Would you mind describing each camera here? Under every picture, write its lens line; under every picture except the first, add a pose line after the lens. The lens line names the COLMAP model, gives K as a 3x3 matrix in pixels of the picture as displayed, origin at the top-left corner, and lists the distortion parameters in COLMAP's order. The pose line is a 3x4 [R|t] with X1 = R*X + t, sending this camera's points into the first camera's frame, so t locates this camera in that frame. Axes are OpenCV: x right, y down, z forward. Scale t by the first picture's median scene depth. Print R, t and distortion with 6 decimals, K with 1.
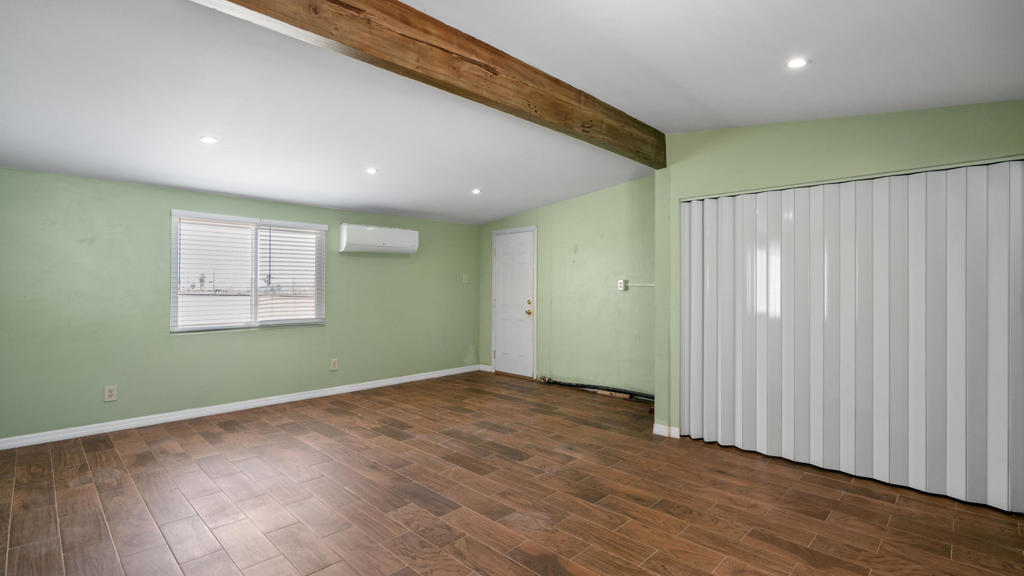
lens RADIAL K [[466.8, 0, 505.9], [0, 466.8, 285.3], [0, 0, 1]] dist [-0.007717, 0.003710]
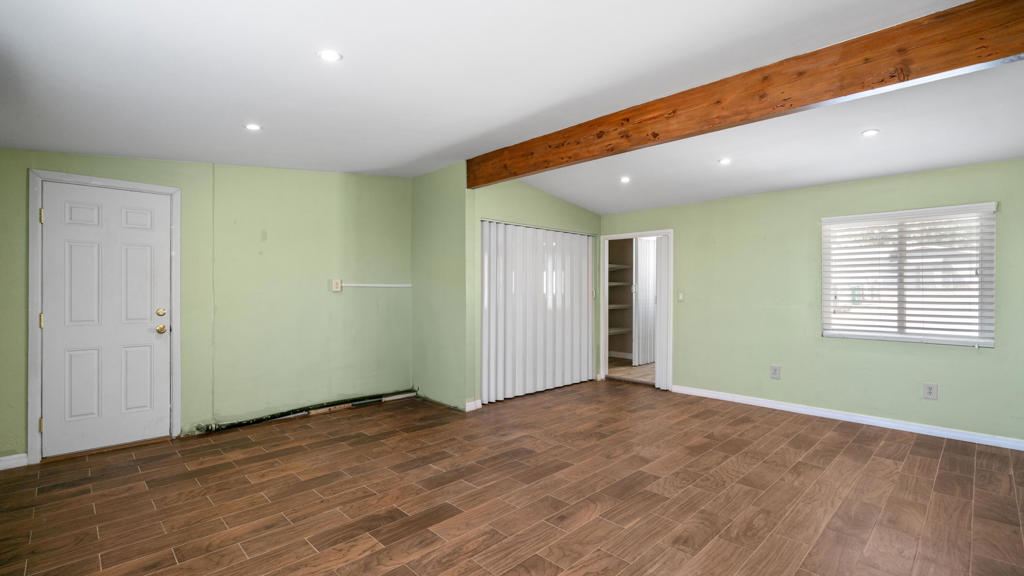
lens RADIAL K [[466.8, 0, 509.5], [0, 466.8, 290.0], [0, 0, 1]] dist [-0.007717, 0.003710]
pose [[0.022999, -0.007426, 0.999708, -0.900138], [-0.005165, 0.999958, 0.007546, 0.000510], [-0.999722, -0.005337, 0.022960, 0.904007]]
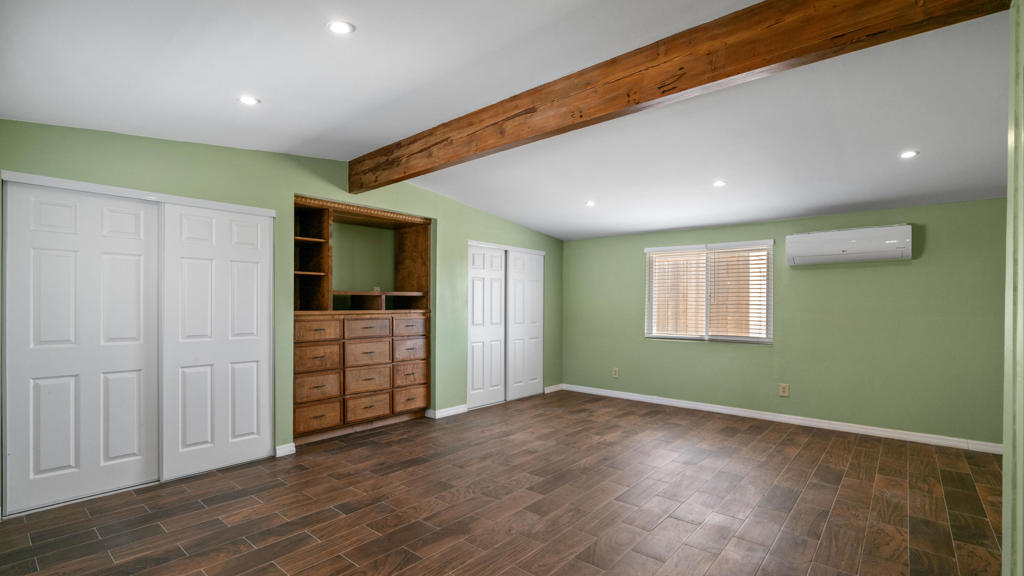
lens RADIAL K [[466.8, 0, 517.5], [0, 466.8, 304.0], [0, 0, 1]] dist [-0.007717, 0.003710]
pose [[0.081752, -0.001243, -0.996652, 0.718158], [-0.001554, 0.999998, -0.001374, 0.004769], [0.996651, 0.001661, 0.081750, 0.578071]]
